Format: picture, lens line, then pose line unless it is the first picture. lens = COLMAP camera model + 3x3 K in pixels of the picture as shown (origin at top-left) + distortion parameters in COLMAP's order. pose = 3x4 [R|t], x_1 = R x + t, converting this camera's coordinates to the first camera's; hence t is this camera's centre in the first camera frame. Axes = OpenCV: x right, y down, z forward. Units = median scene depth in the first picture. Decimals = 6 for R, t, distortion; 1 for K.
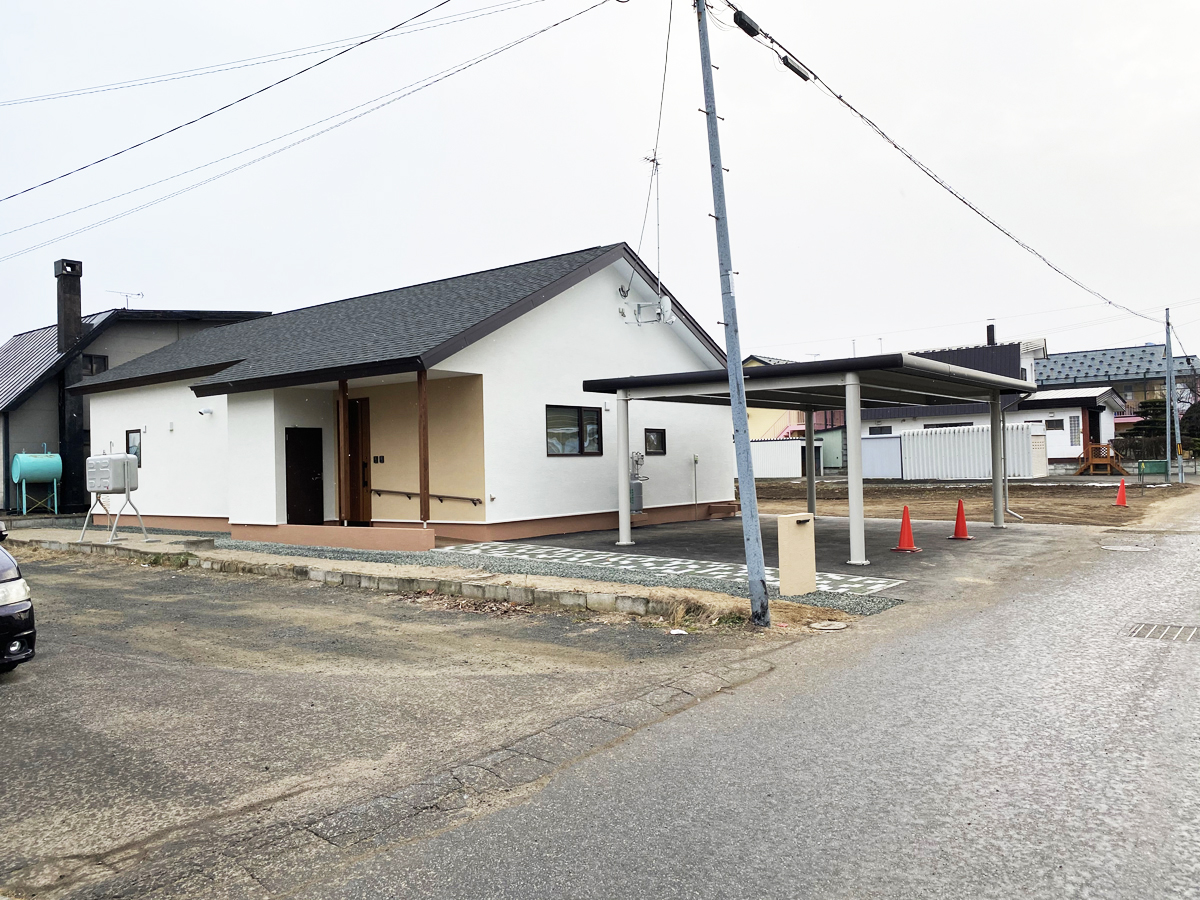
lens RADIAL K [[908.6, 0, 594.8], [0, 908.6, 447.0], [0, 0, 1]] dist [0.058055, -0.000631]
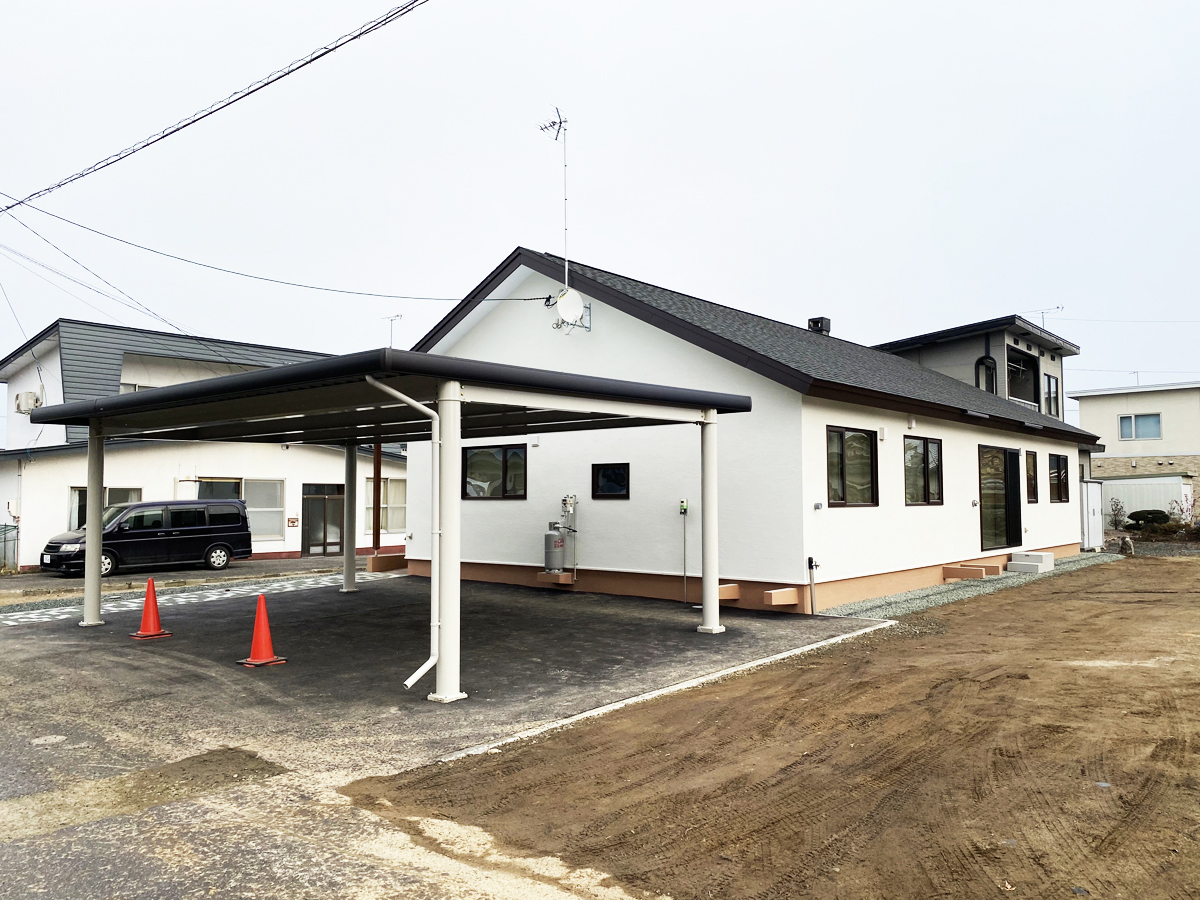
lens RADIAL K [[924.1, 0, 600.0], [0, 924.1, 450.0], [0, 0, 1]] dist [0.009459, 0.000600]
pose [[-0.022330, -0.027787, -0.999364, 0.843571], [0.016325, 0.999470, -0.028155, -0.010986], [0.999617, -0.016943, -0.021865, 1.045199]]
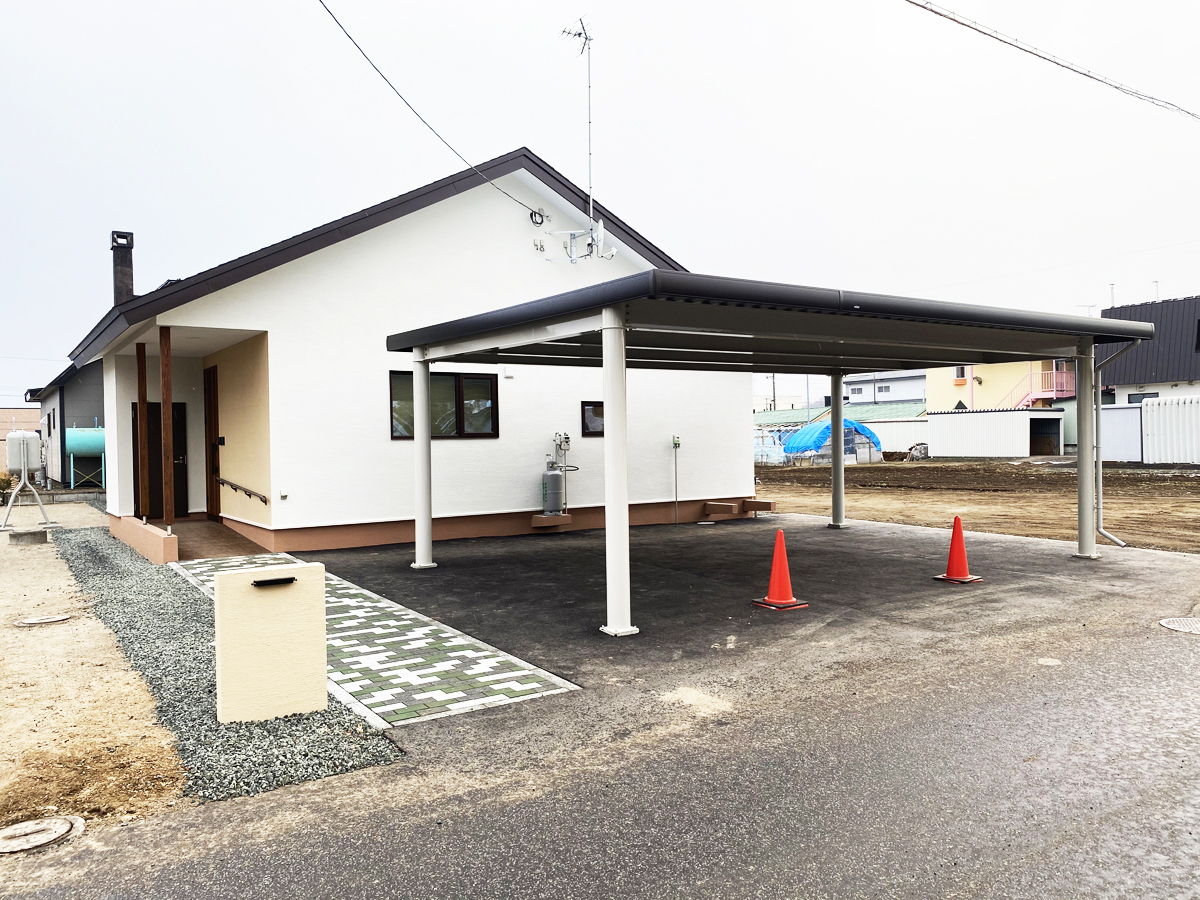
lens RADIAL K [[924.1, 0, 600.0], [0, 924.1, 450.0], [0, 0, 1]] dist [0.009459, 0.000600]
pose [[0.953215, 0.011488, -0.302075, 0.305832], [-0.000301, 0.999313, 0.037054, -0.008472], [0.302293, -0.035229, 0.952564, 0.287036]]
